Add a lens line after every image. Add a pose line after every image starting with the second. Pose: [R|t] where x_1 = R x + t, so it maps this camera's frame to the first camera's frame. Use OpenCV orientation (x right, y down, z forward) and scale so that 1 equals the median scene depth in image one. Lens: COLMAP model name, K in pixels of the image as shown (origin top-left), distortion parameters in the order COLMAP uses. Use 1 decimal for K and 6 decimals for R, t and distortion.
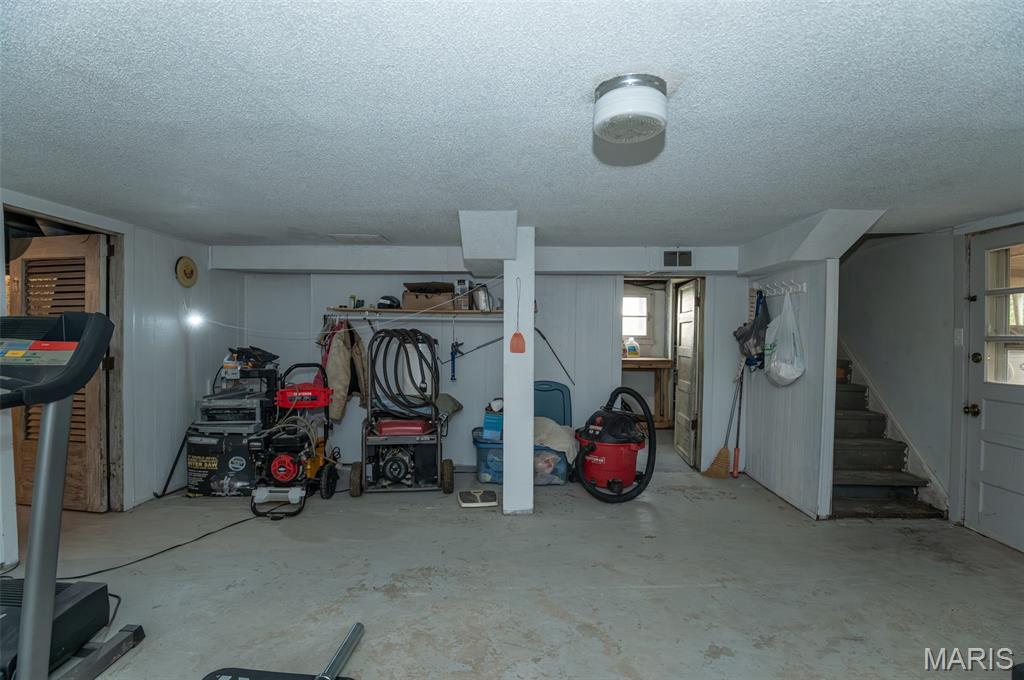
lens RADIAL K [[498.2, 0, 506.0], [0, 498.2, 345.8], [0, 0, 1]] dist [-0.023635, -0.004365]
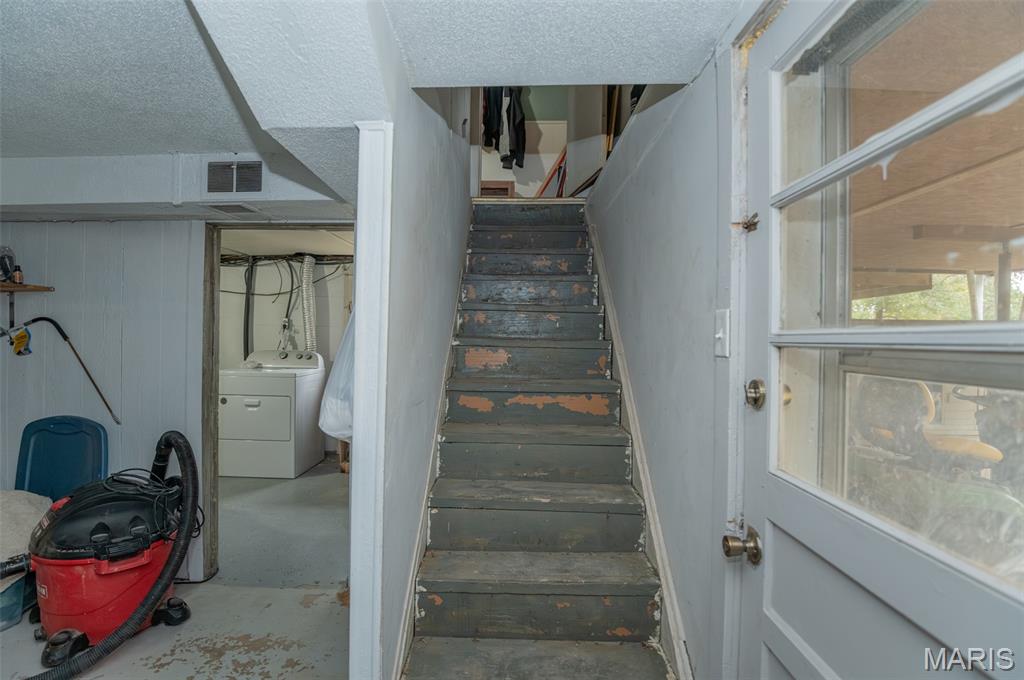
lens RADIAL K [[498.2, 0, 517.0], [0, 498.2, 338.2], [0, 0, 1]] dist [-0.023635, -0.004365]
pose [[0.999895, 0.003339, 0.014088, 0.622632], [-0.003194, 0.999942, -0.010289, -0.010228], [-0.014122, 0.010243, 0.999848, 0.506568]]
